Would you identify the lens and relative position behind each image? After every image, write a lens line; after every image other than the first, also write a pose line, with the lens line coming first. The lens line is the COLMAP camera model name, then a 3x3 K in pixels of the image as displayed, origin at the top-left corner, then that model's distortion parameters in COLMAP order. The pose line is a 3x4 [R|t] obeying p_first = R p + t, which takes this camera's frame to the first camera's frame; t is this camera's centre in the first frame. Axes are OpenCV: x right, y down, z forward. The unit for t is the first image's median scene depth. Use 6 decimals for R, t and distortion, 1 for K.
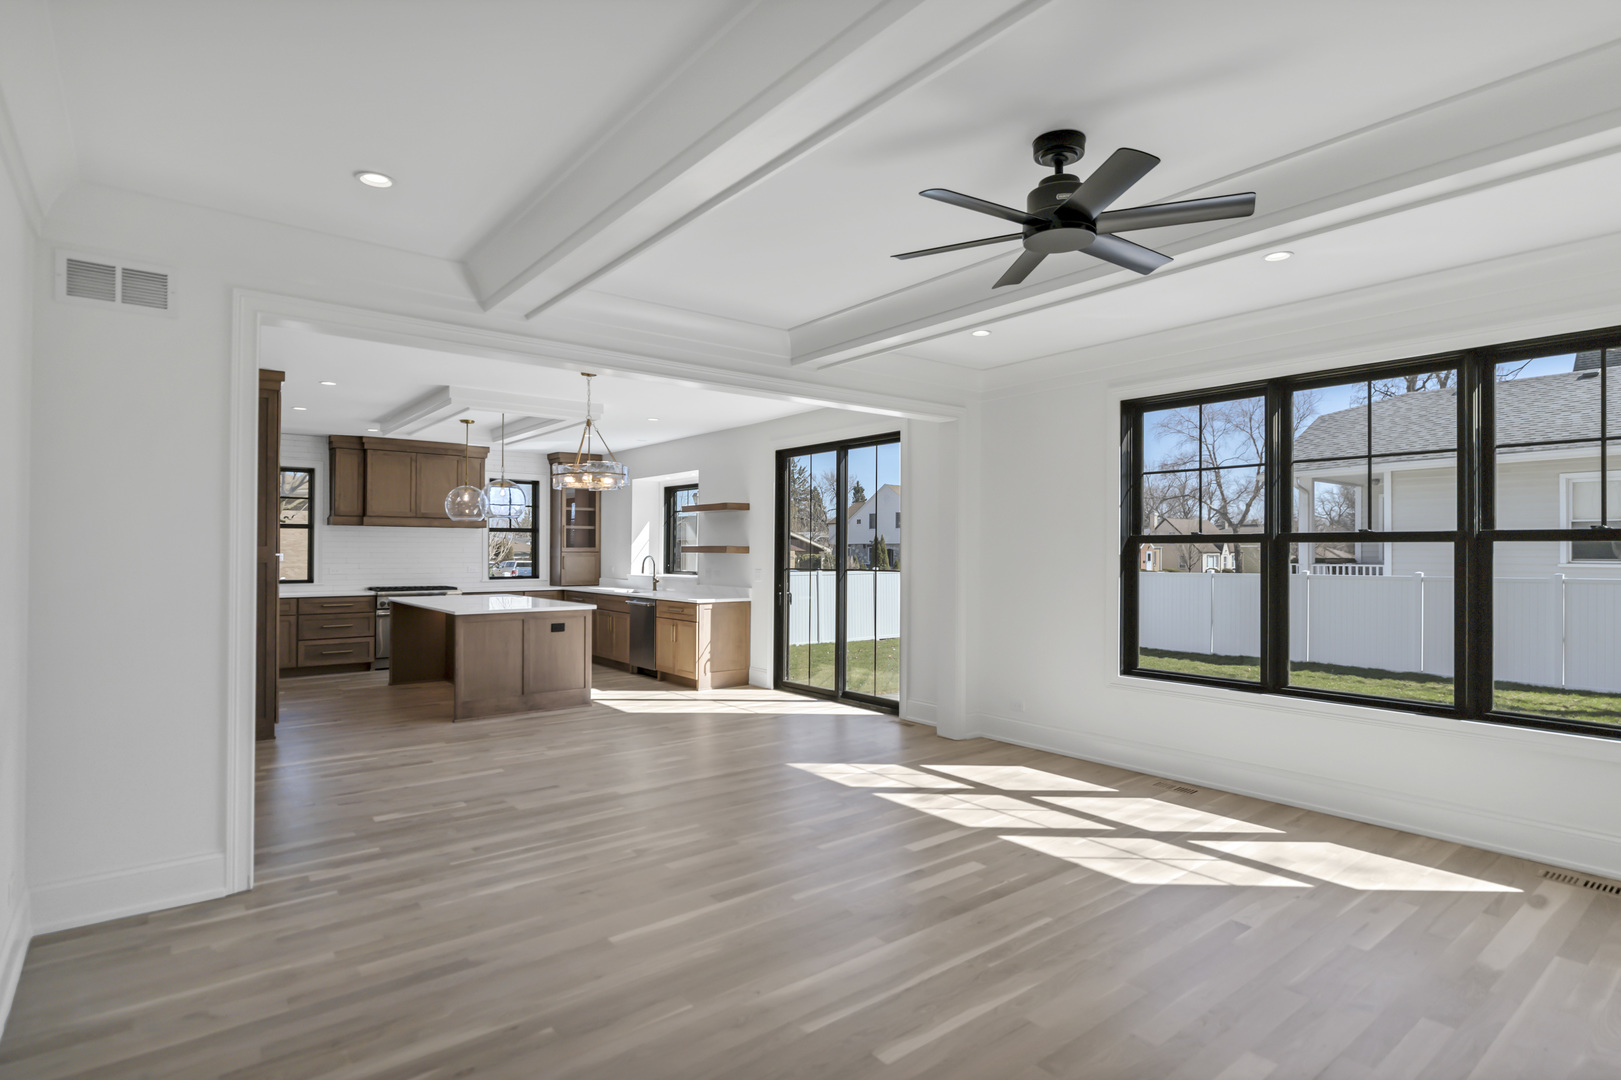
lens RADIAL K [[817.1, 0, 855.1], [0, 817.1, 547.9], [0, 0, 1]] dist [-0.001457, 0.000004]
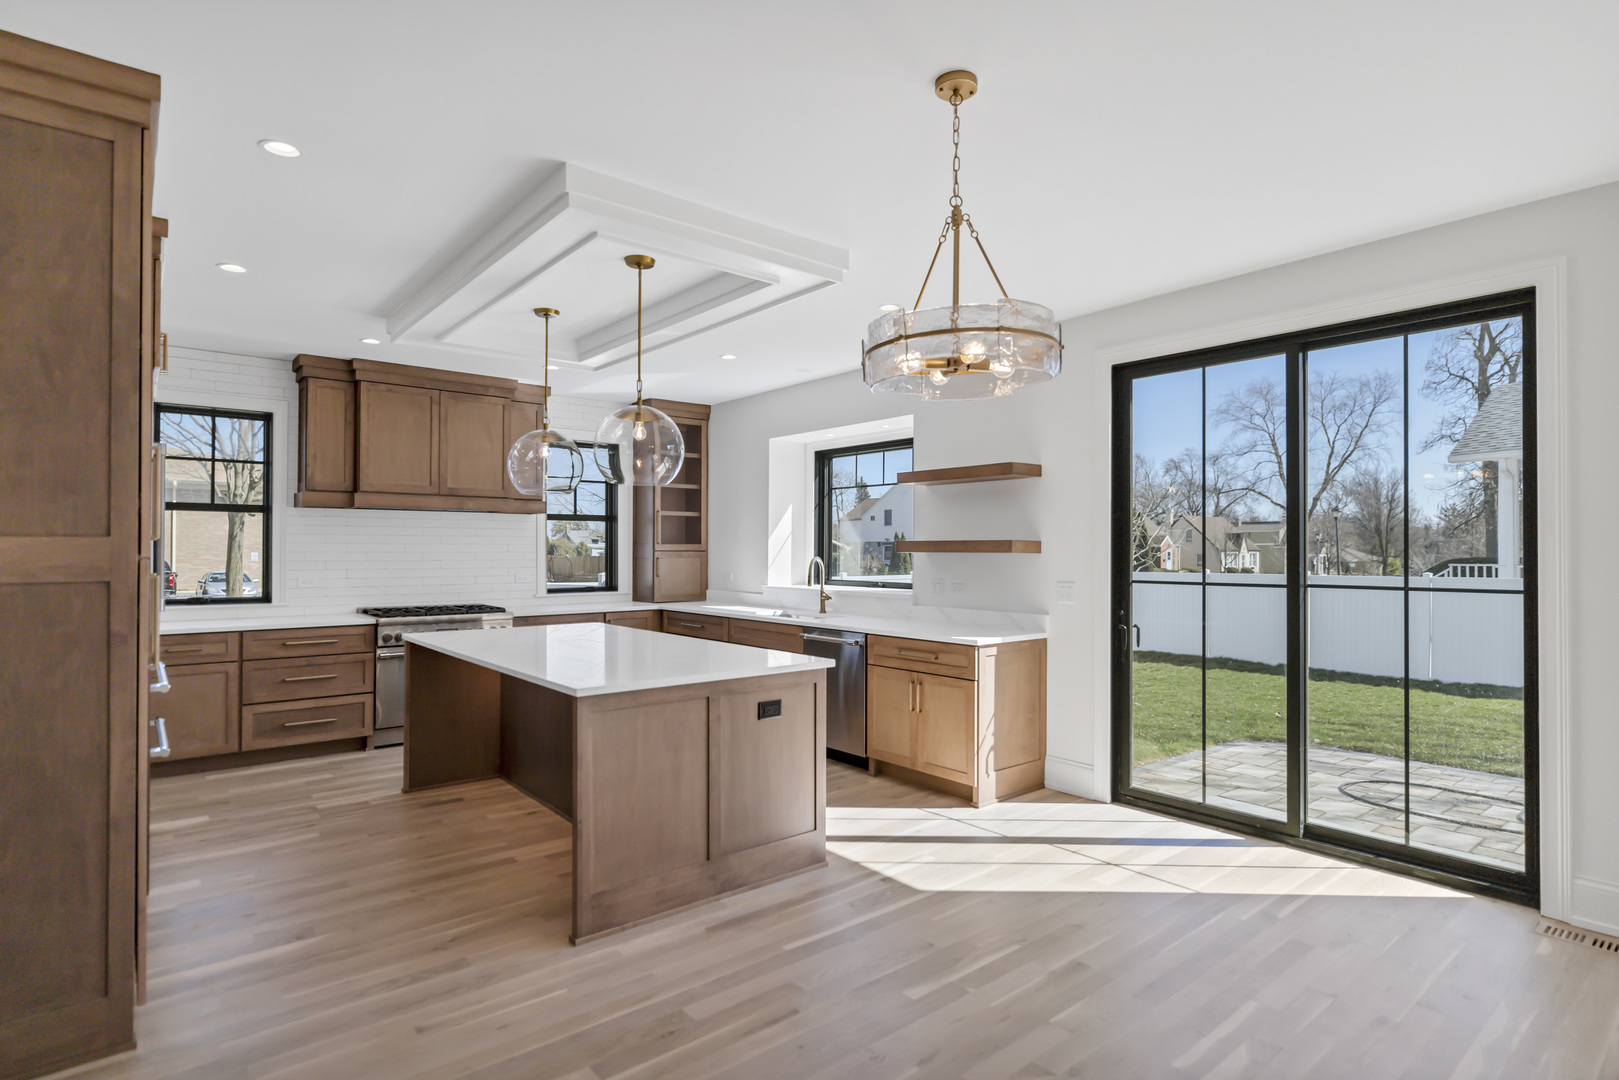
lens RADIAL K [[831.5, 0, 842.6], [0, 831.5, 544.9], [0, 0, 1]] dist [0.001005, -0.000017]
pose [[0.999997, -0.001373, -0.001909, -0.274612], [0.001369, 0.999997, -0.002175, 0.002264], [0.001912, 0.002172, 0.999996, 0.441719]]
